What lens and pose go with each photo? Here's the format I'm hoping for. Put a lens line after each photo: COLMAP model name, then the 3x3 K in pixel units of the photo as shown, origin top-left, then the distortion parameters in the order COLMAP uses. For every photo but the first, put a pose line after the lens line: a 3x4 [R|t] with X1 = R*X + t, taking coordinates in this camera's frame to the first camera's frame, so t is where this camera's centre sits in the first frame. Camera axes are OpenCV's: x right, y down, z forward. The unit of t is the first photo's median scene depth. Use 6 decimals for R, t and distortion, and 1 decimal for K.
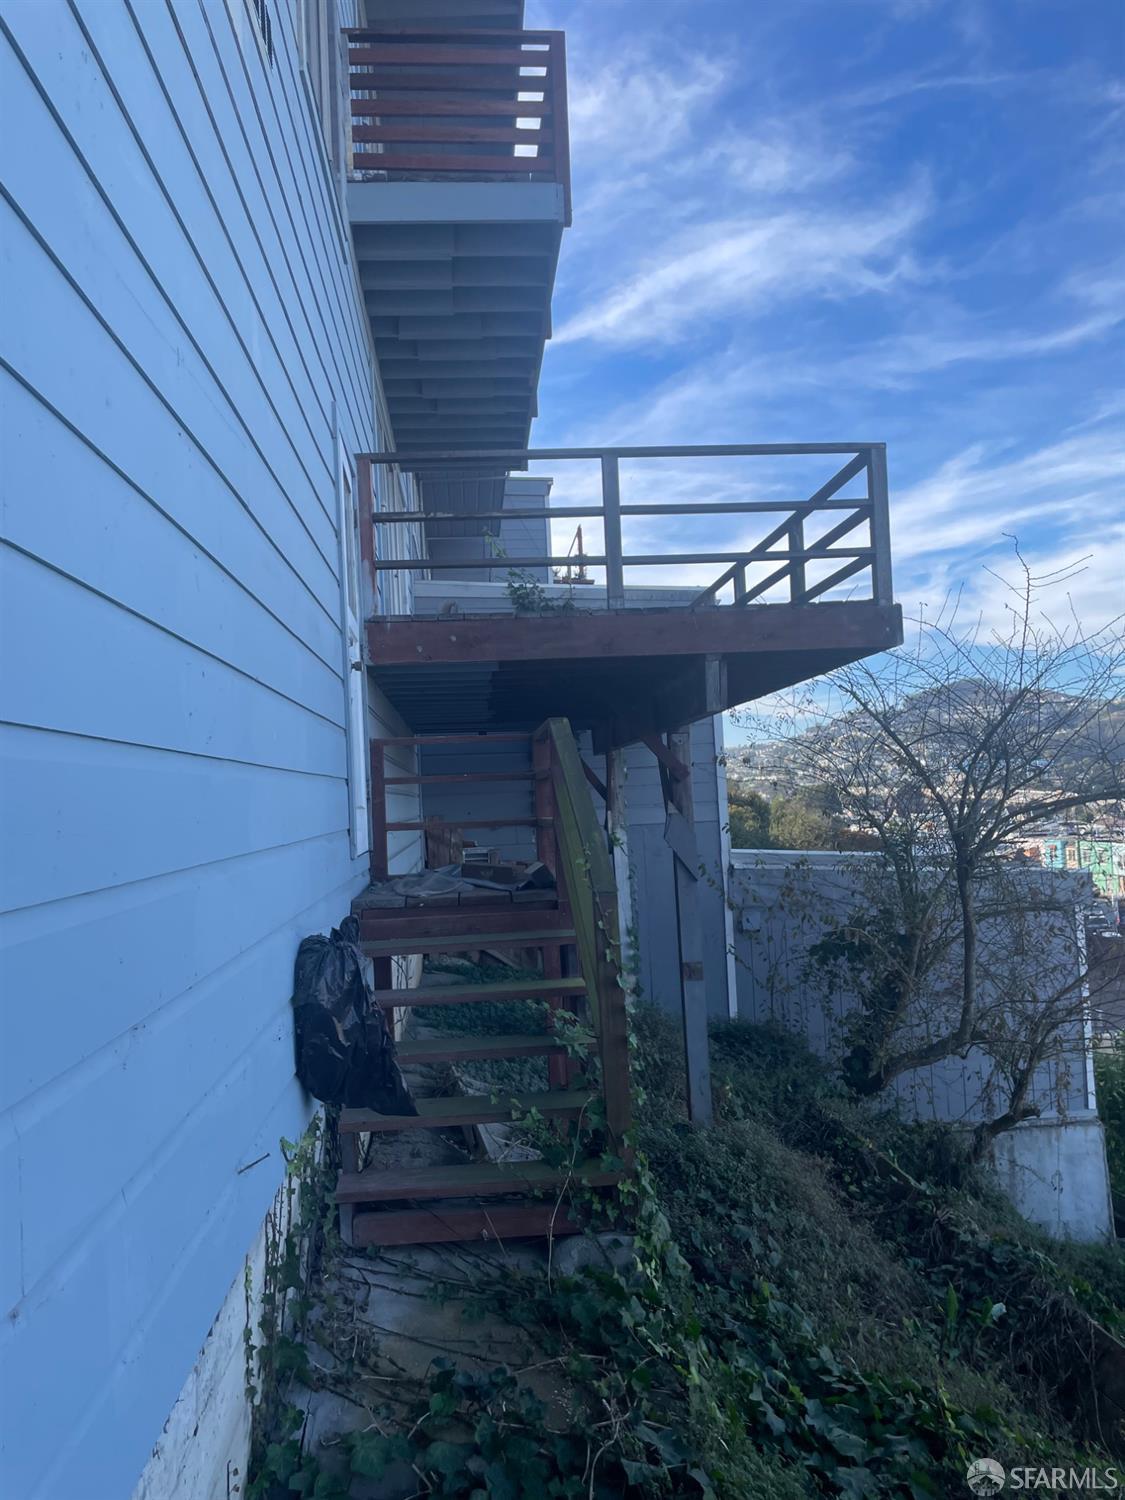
lens RADIAL K [[1119.0, 0, 560.6], [0, 1119.0, 751.7], [0, 0, 1]] dist [0.067703, -0.088950]
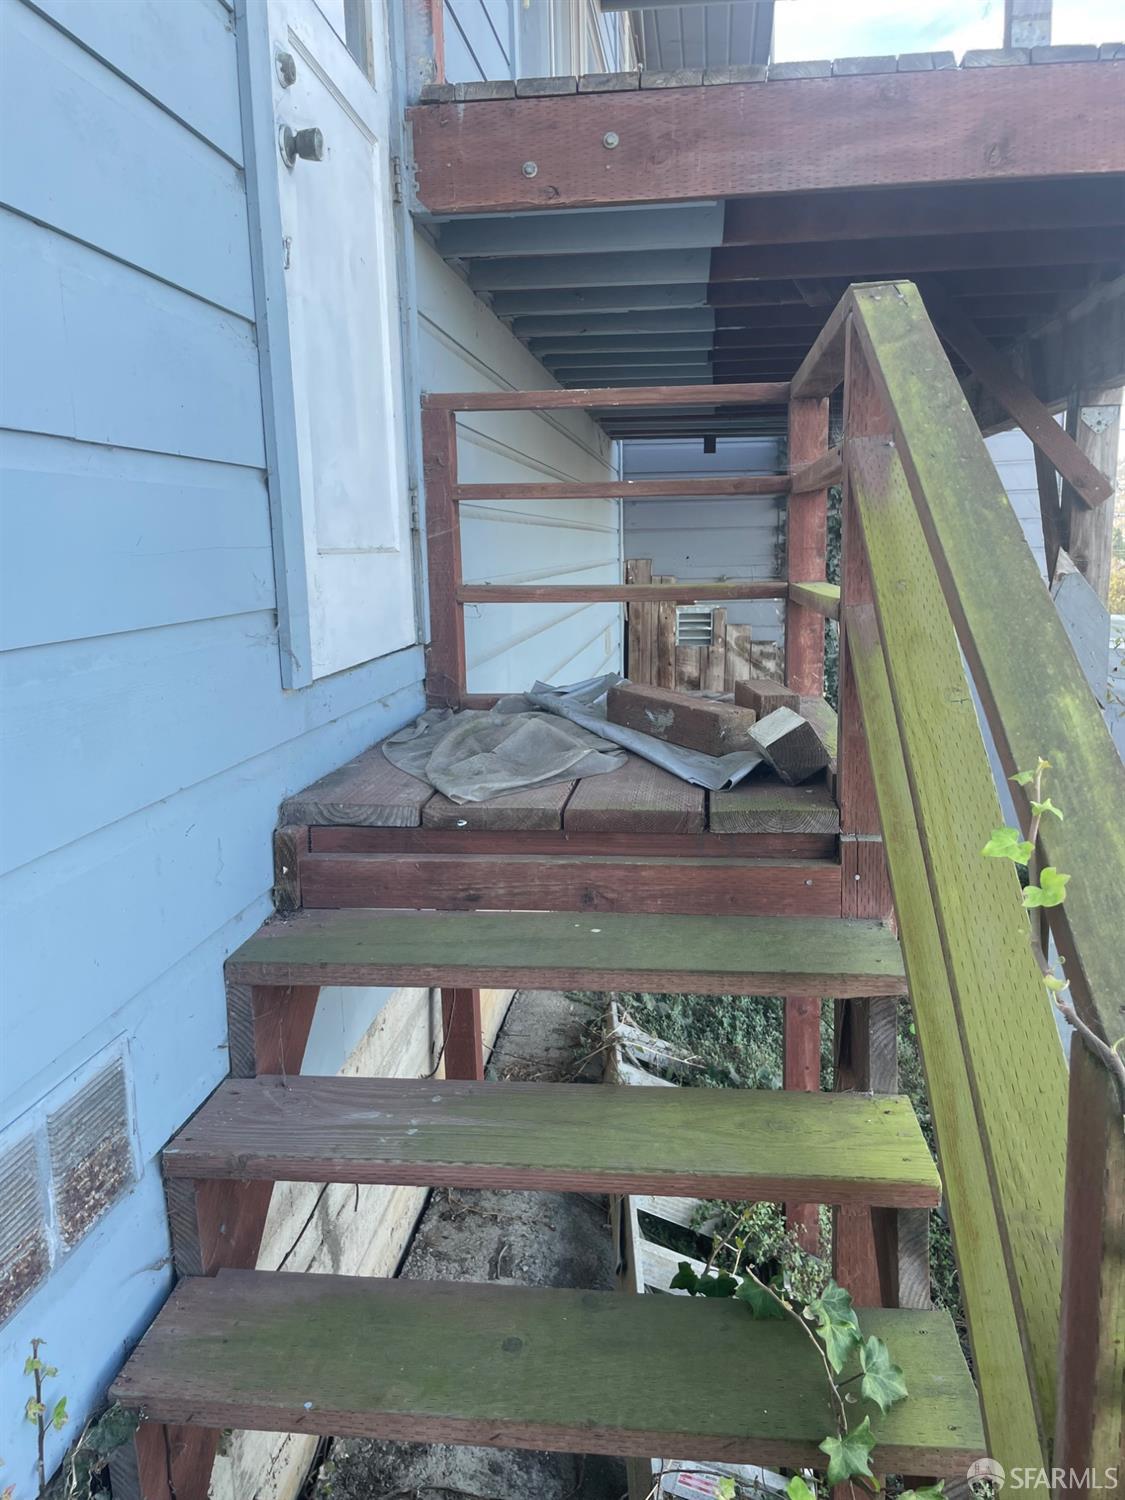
lens RADIAL K [[1119.0, 0, 563.3], [0, 1119.0, 754.8], [0, 0, 1]] dist [0.067703, -0.088950]
pose [[0.977877, 0.061747, -0.199860, -0.015533], [-0.013664, 0.972255, 0.233525, 0.022877], [0.208735, -0.225628, 0.951589, 0.543929]]
